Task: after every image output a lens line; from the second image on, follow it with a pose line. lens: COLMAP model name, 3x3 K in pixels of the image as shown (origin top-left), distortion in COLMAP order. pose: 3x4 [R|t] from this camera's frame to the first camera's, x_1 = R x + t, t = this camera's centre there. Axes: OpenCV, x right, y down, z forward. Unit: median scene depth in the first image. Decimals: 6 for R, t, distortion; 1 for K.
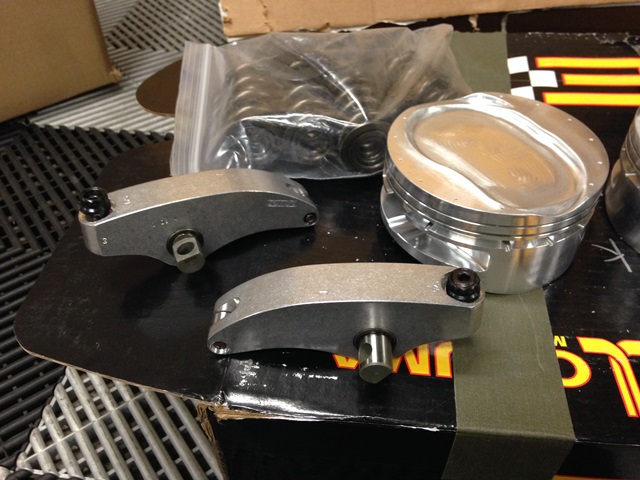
lens RADIAL K [[575.5, 0, 318.9], [0, 575.5, 230.0], [0, 0, 1]] dist [0.160311, -0.221921]
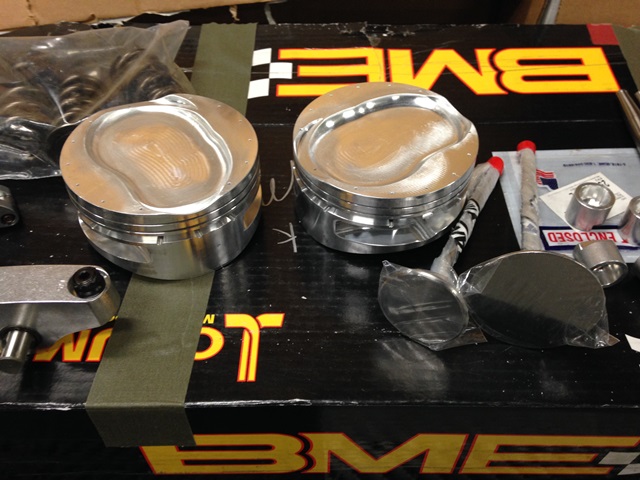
lens RADIAL K [[575.5, 0, 318.9], [0, 575.5, 230.0], [0, 0, 1]] dist [0.160311, -0.221921]
pose [[0.995742, -0.058051, 0.071604, 0.416603], [0.052899, 0.996011, 0.071866, -0.043358], [-0.075490, -0.067772, 0.994841, -0.109282]]
